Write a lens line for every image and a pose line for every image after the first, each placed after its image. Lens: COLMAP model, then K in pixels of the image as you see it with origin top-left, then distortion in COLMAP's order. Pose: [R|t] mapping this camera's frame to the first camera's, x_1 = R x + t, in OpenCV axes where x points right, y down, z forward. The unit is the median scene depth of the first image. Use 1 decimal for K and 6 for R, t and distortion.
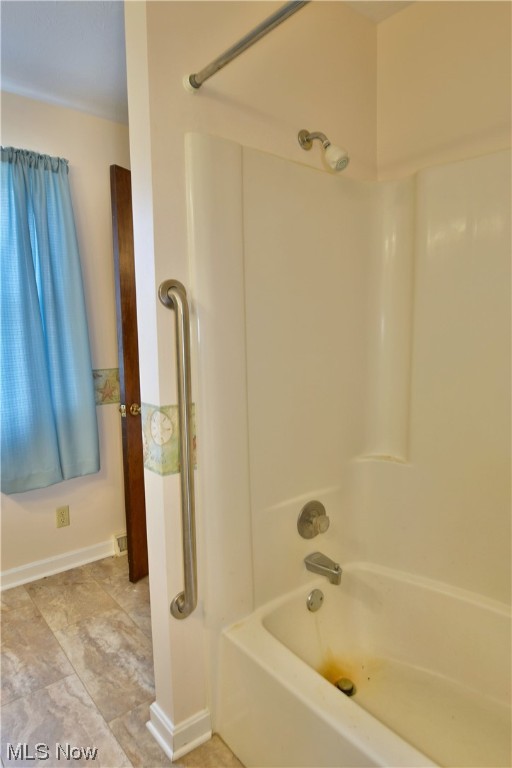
lens RADIAL K [[467.7, 0, 256.0], [0, 467.7, 384.0], [0, 0, 1]] dist [-0.006668, -0.007959]
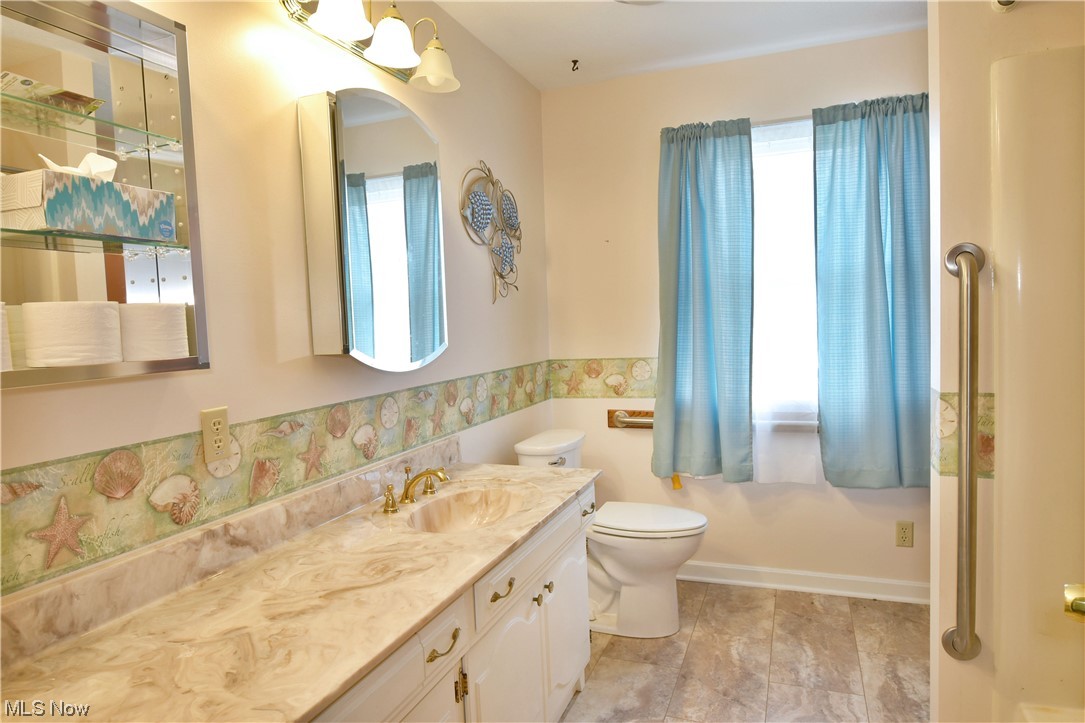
lens RADIAL K [[660.8, 0, 544.6], [0, 660.8, 361.4], [0, 0, 1]] dist [-0.006668, -0.007959]
pose [[0.496393, 0.052172, -0.866529, 0.317345], [-0.072086, 0.997222, 0.018746, 0.014101], [0.865100, 0.053159, 0.498775, -0.151318]]
